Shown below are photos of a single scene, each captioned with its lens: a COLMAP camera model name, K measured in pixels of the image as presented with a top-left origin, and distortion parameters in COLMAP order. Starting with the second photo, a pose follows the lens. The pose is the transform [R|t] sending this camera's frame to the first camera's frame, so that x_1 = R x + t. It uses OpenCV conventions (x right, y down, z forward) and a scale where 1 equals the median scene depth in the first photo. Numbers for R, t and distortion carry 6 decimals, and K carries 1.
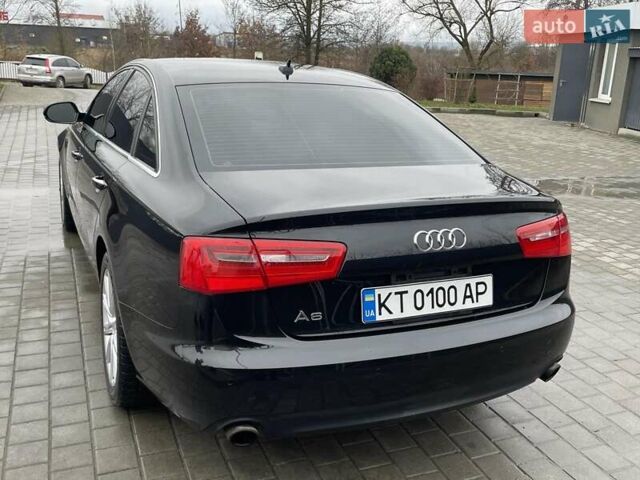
lens RADIAL K [[615.8, 0, 320.0], [0, 615.8, 240.0], [0, 0, 1]] dist [0.114807, -0.177670]
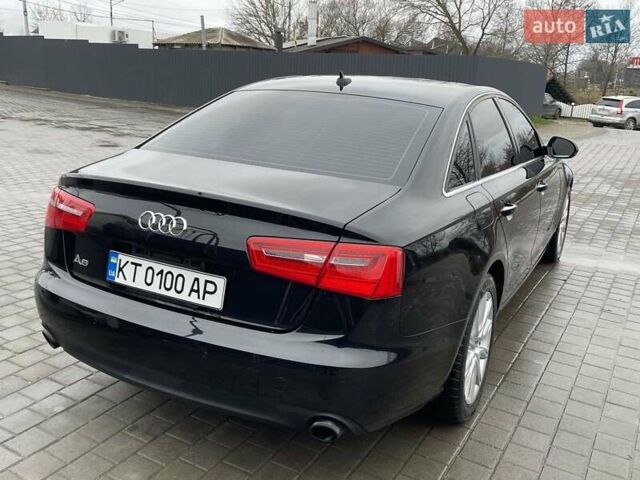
lens RADIAL K [[615.8, 0, 320.0], [0, 615.8, 240.0], [0, 0, 1]] dist [0.114807, -0.177670]
pose [[0.616038, 0.192548, -0.763821, 1.132448], [-0.242566, 0.968916, 0.048615, -0.086686], [0.749439, 0.155329, 0.643595, 0.509390]]
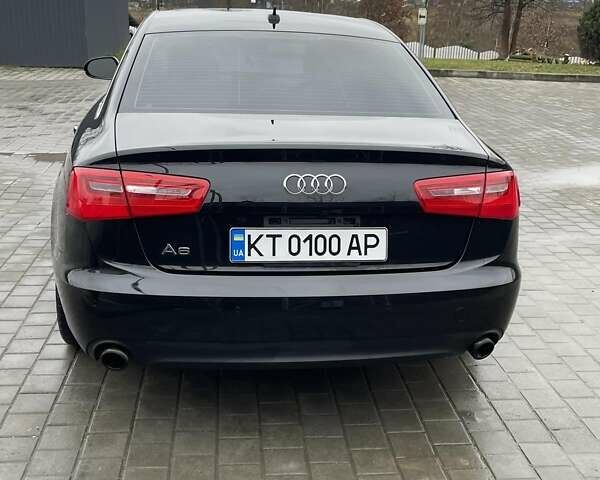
lens RADIAL K [[768.5, 0, 316.3], [0, 768.5, 237.3], [0, 0, 1]] dist [0.156326, -0.353779]
pose [[0.962291, 0.064971, -0.264149, 0.508216], [-0.066974, 0.997754, 0.001425, 0.078775], [0.263648, 0.016320, 0.964481, -0.172592]]
